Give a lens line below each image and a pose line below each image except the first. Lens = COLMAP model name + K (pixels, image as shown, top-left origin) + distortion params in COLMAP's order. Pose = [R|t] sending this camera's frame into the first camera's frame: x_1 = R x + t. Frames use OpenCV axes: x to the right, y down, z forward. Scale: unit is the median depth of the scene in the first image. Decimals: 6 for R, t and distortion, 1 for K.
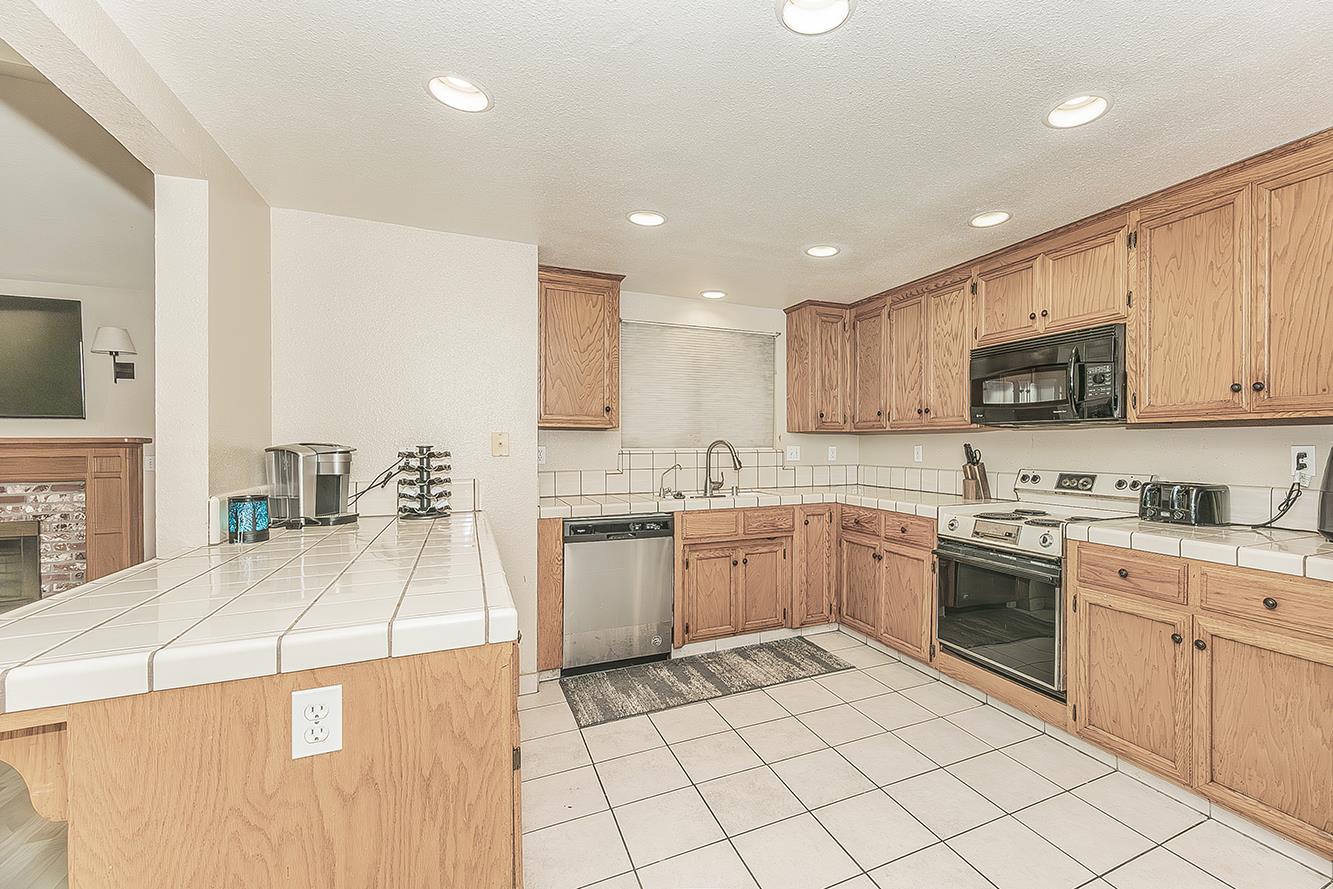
lens RADIAL K [[571.8, 0, 734.2], [0, 571.8, 448.2], [0, 0, 1]] dist [0.000869, 0.000296]
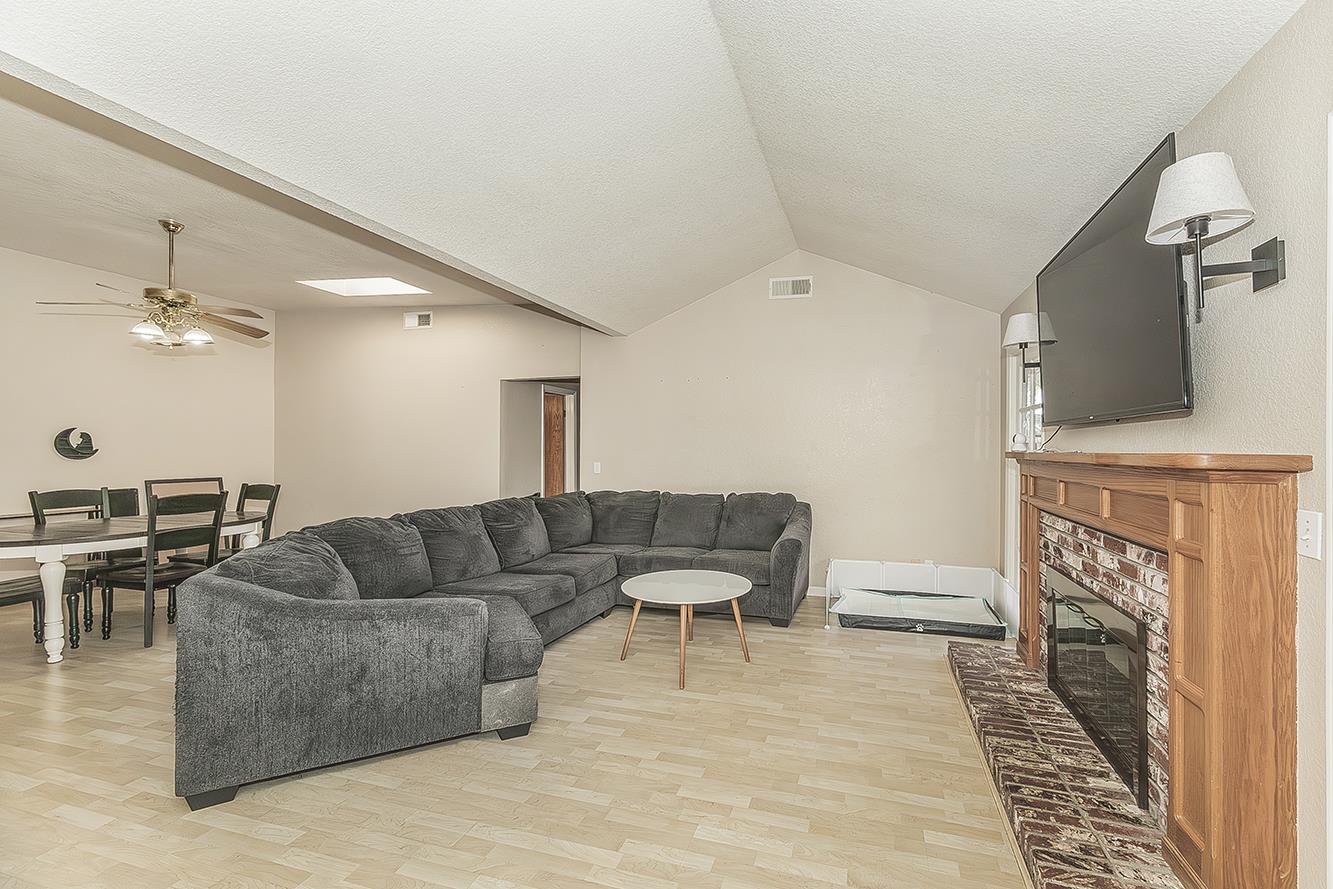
lens RADIAL K [[571.8, 0, 734.2], [0, 571.8, 448.2], [0, 0, 1]] dist [0.000869, 0.000296]
pose [[-0.640420, -0.004774, -0.768010, -0.825177], [-0.005442, 0.999984, -0.001678, -0.027988], [0.768006, 0.003105, -0.640436, 1.403697]]
